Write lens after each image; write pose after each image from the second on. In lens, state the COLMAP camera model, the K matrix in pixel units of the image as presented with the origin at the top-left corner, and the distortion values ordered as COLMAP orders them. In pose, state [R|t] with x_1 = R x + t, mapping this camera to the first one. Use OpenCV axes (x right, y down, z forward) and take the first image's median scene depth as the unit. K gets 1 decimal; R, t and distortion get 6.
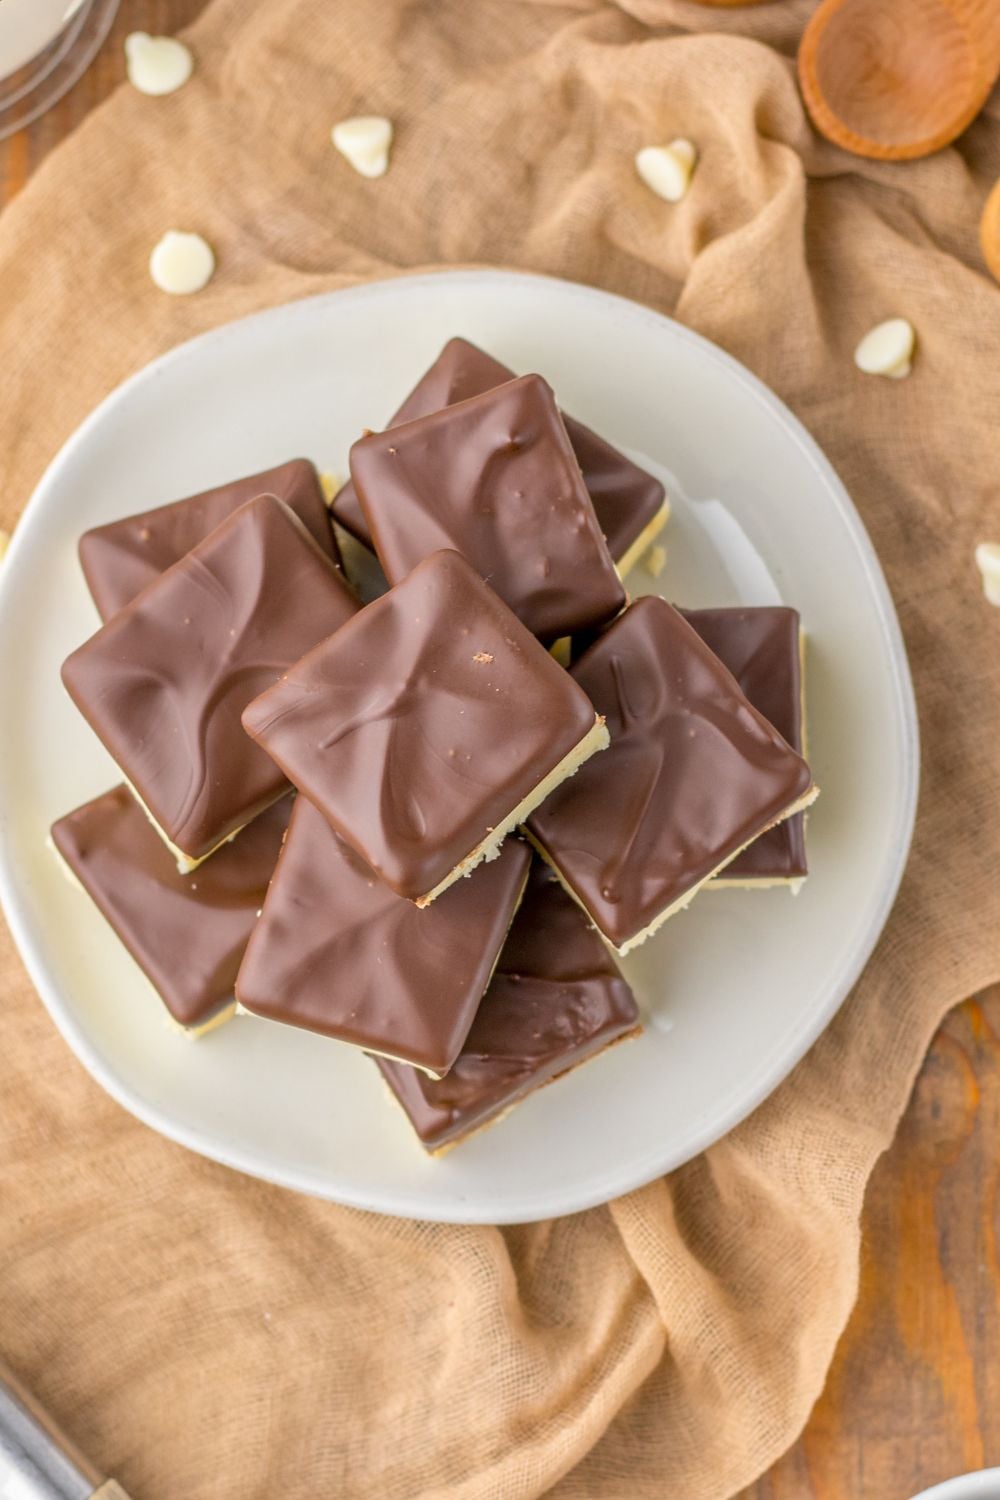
lens RADIAL K [[5850.5, 0, 500.0], [0, 5850.5, 750.0], [0, 0, 1]] dist [-0.116815, 0.434006]
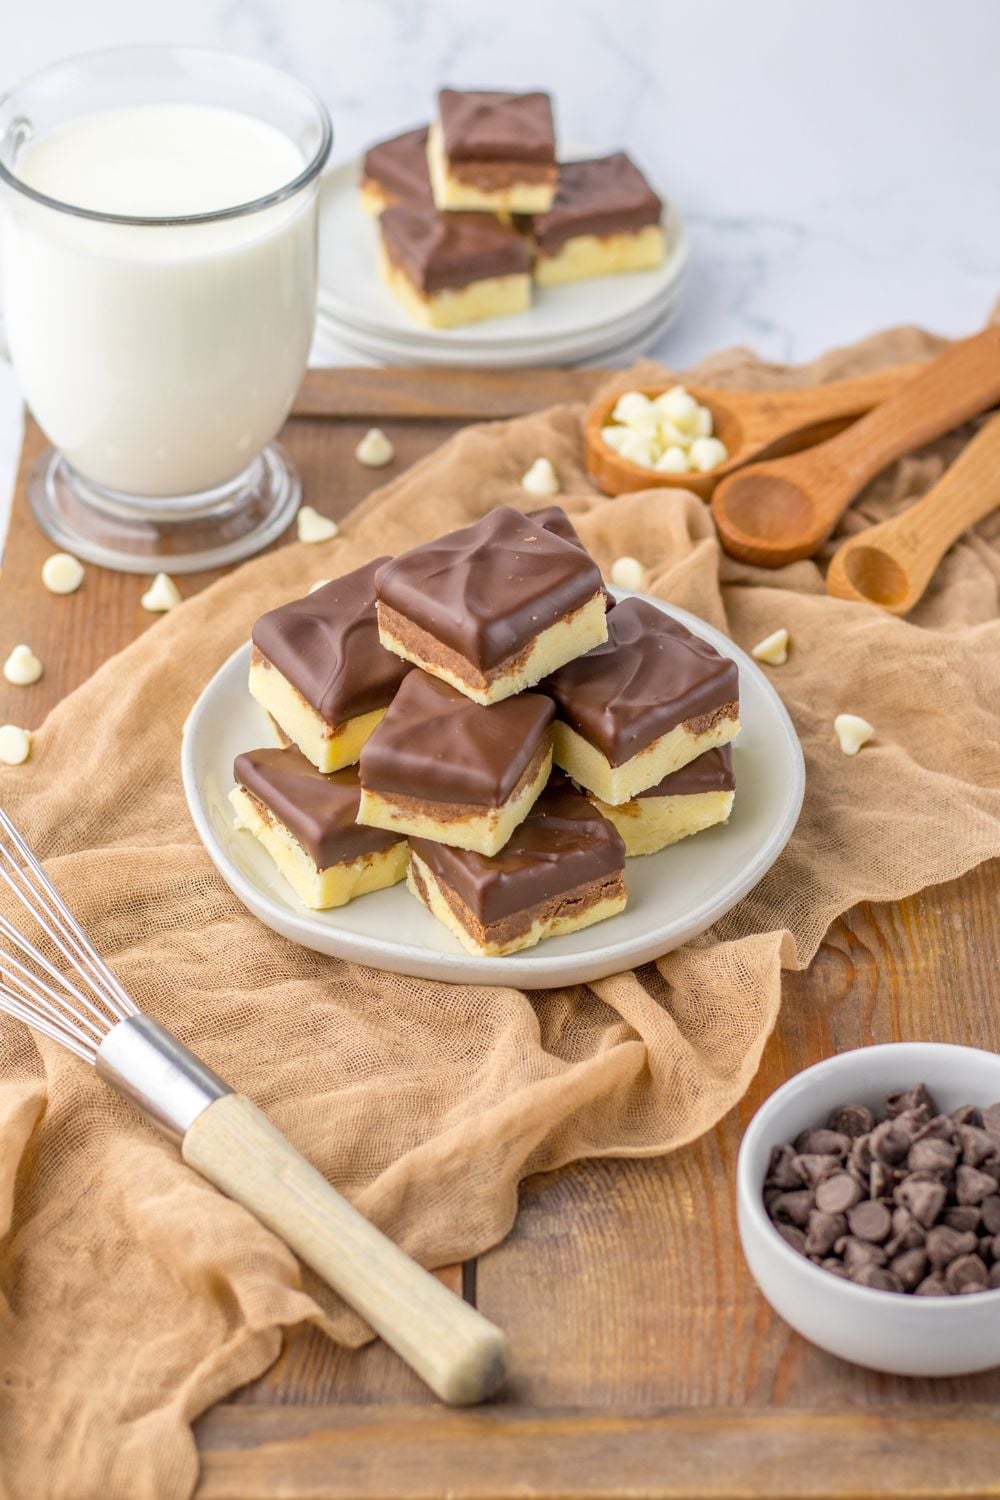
lens RADIAL K [[3918.7, 0, 537.6], [0, 3918.7, 703.3], [0, 0, 1]] dist [-0.106374, -0.678193]
pose [[0.999071, 0.032541, 0.028247, -0.027375], [-0.002934, 0.705379, -0.708824, 0.711821], [-0.042991, 0.708083, 0.704819, 0.269639]]
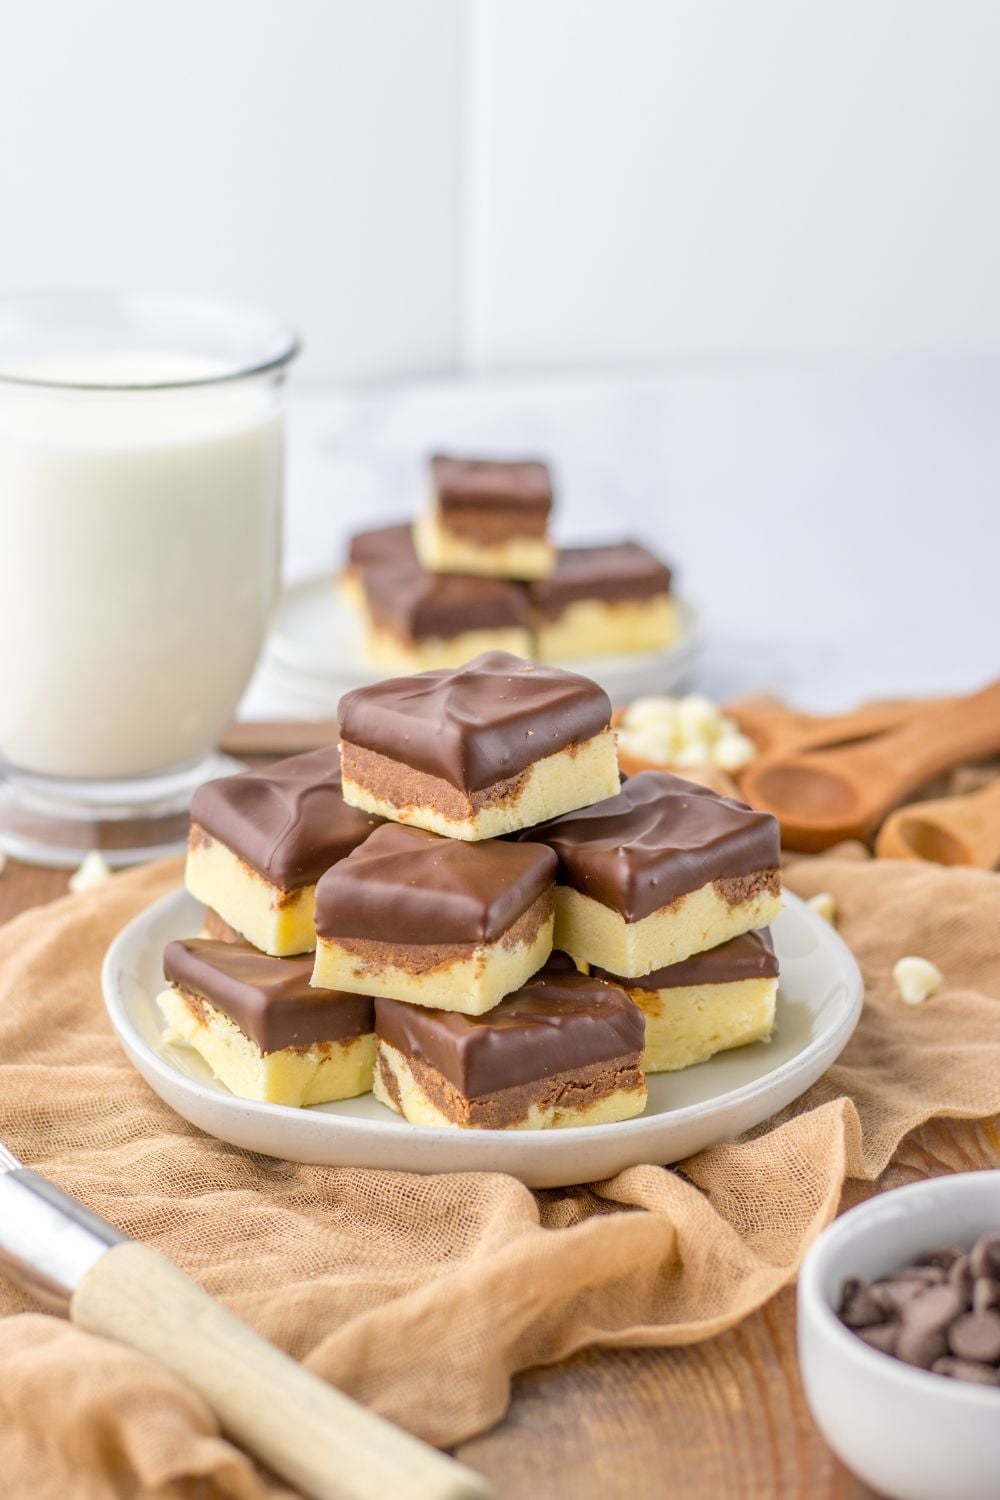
lens RADIAL K [[3634.9, 0, 500.0], [0, 3634.9, 750.0], [0, 0, 1]] dist [-0.113816, -0.137422]
pose [[0.999400, 0.034427, 0.003881, -0.010423], [-0.012103, 0.451913, -0.891980, 0.669775], [-0.032462, 0.891398, 0.452058, 0.606193]]
